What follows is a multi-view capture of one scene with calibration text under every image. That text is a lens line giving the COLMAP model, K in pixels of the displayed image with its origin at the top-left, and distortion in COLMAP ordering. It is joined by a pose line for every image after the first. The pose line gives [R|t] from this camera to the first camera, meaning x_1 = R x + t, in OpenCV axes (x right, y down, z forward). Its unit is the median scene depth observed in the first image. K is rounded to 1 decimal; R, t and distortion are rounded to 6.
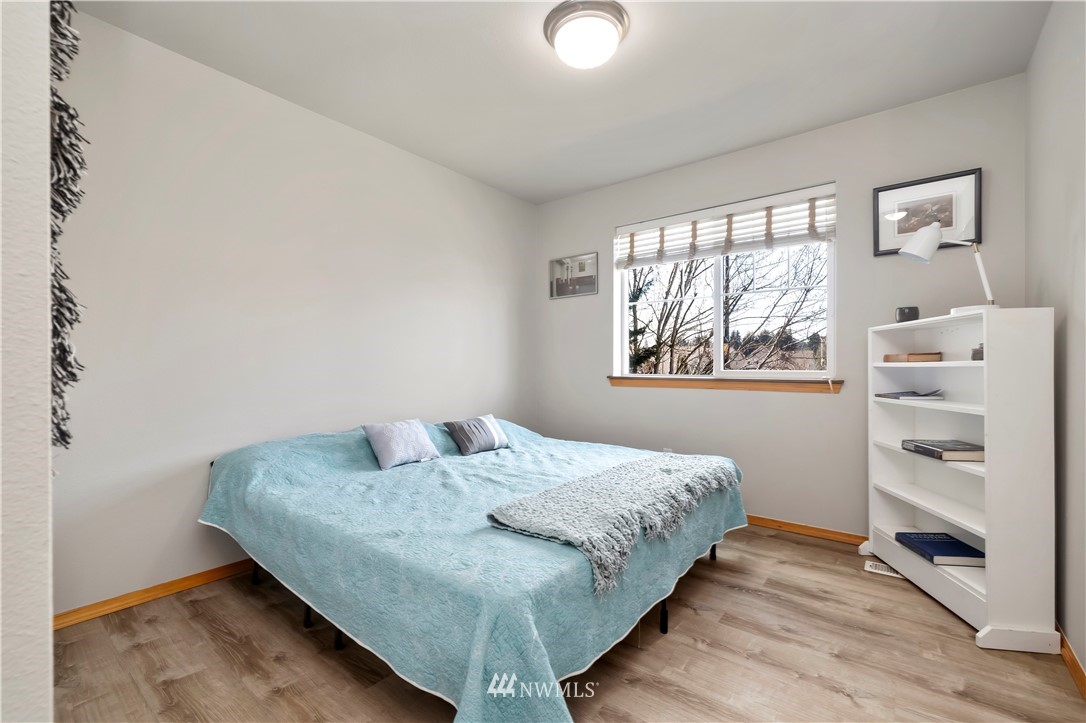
lens RADIAL K [[465.3, 0, 542.6], [0, 465.3, 367.8], [0, 0, 1]] dist [0.000773, -0.000424]
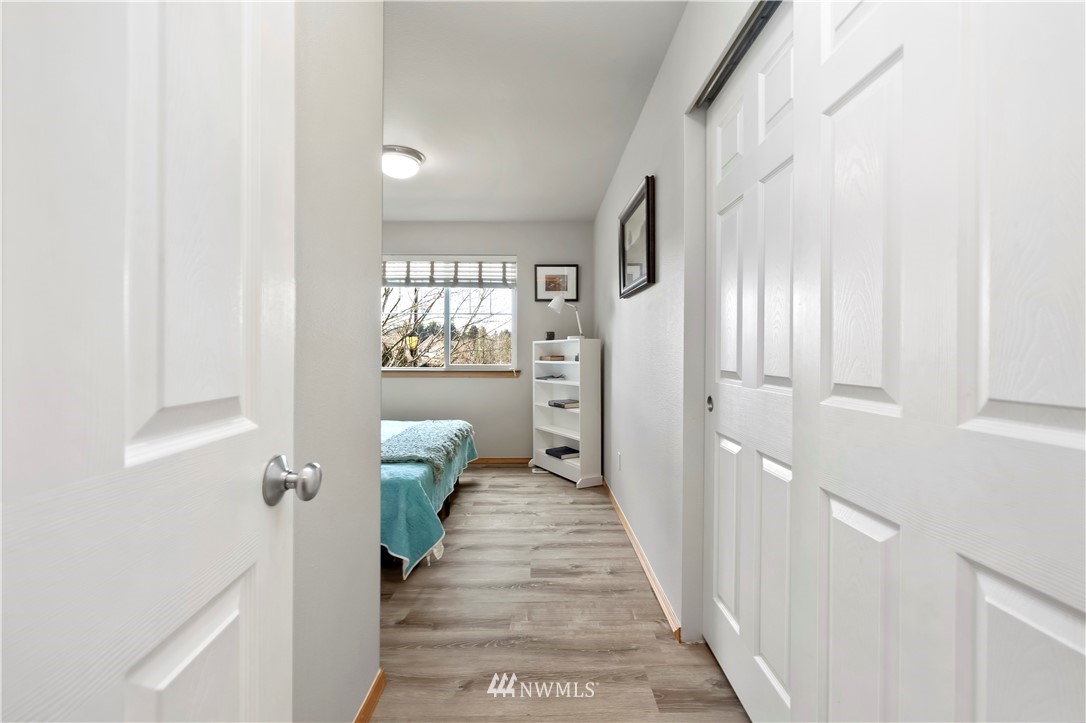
lens RADIAL K [[461.5, 0, 537.7], [0, 461.5, 354.5], [0, 0, 1]] dist [0.000525, -0.000014]
pose [[0.786665, 0.002225, 0.617376, -0.448600], [0.000322, 0.999992, -0.004014, -0.031364], [-0.617380, 0.003356, 0.786658, -0.483666]]
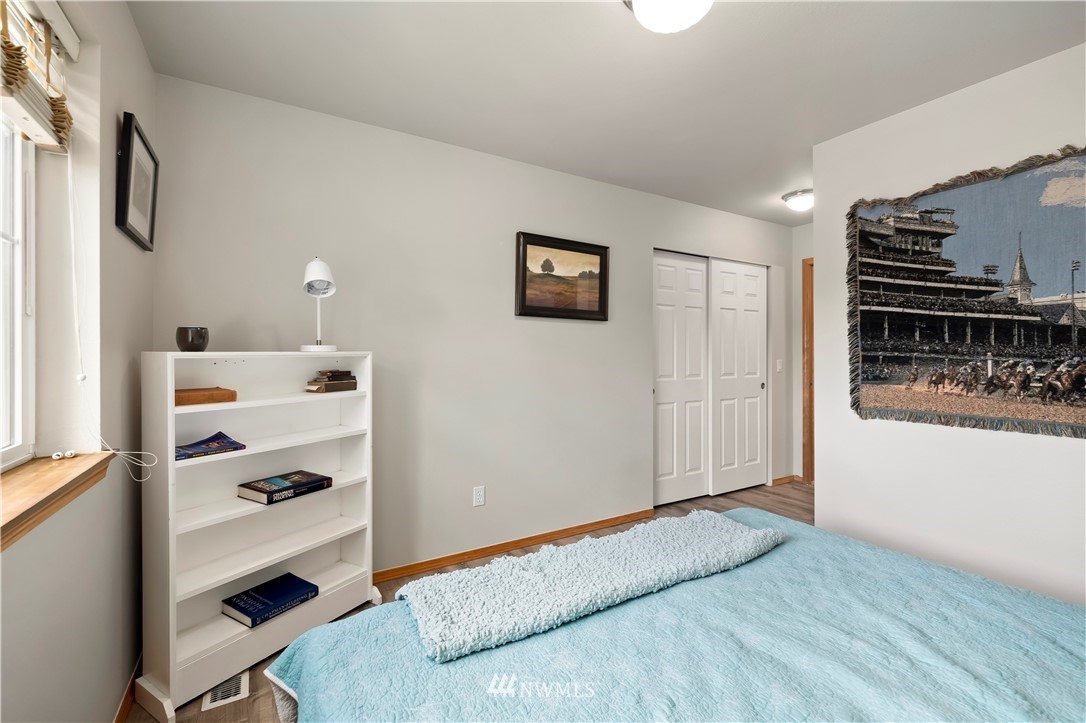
lens RADIAL K [[461.5, 0, 537.7], [0, 461.5, 354.5], [0, 0, 1]] dist [0.000525, -0.000014]
pose [[-0.933883, 0.001706, 0.357574, 0.025305], [0.003443, 0.999985, 0.004221, -0.093015], [-0.357562, 0.005173, -0.933875, 1.521434]]
